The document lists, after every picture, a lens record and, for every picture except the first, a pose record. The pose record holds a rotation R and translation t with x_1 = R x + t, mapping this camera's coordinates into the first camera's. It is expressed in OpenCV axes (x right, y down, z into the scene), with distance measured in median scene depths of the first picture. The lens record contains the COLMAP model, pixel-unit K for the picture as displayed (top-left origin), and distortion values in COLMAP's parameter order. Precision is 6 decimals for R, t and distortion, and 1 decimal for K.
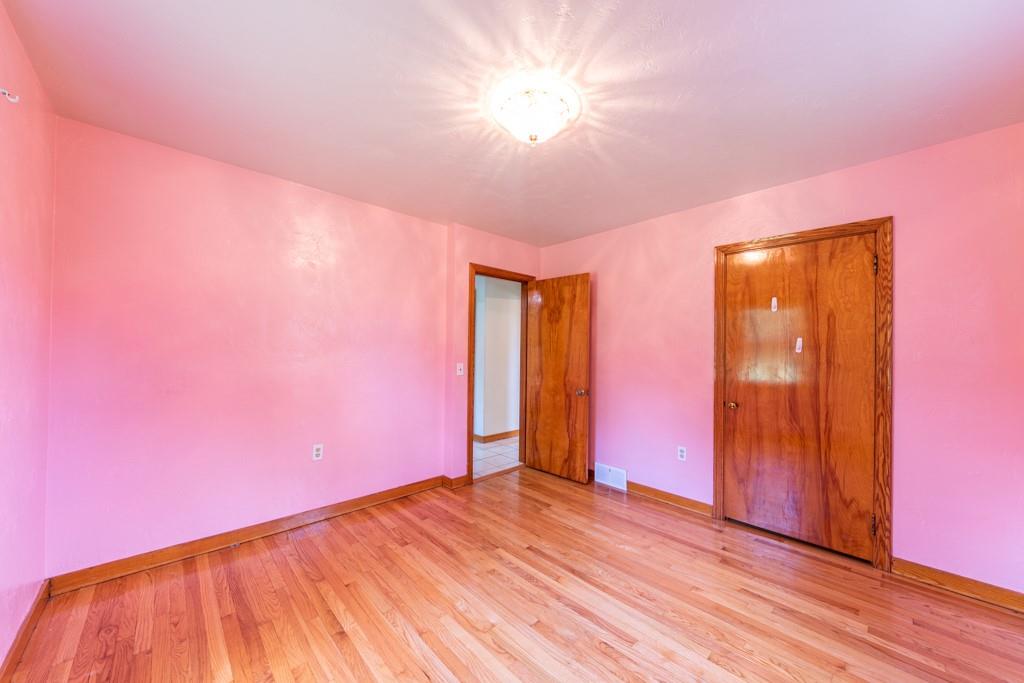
lens RADIAL K [[370.2, 0, 502.6], [0, 370.2, 343.2], [0, 0, 1]] dist [0.006047, -0.000506]
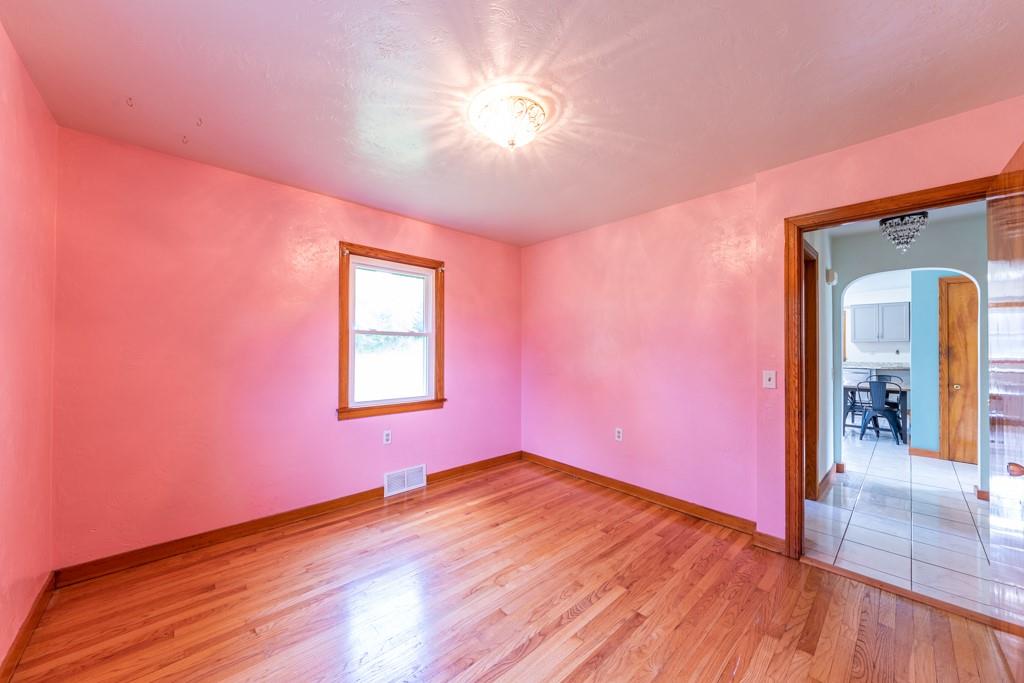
lens RADIAL K [[370.2, 0, 520.2], [0, 370.2, 341.8], [0, 0, 1]] dist [0.006047, -0.000506]
pose [[0.001621, -0.030681, -0.999528, 0.874860], [0.009155, 0.999488, -0.030665, 0.027699], [0.999957, -0.009101, 0.001901, 0.805919]]
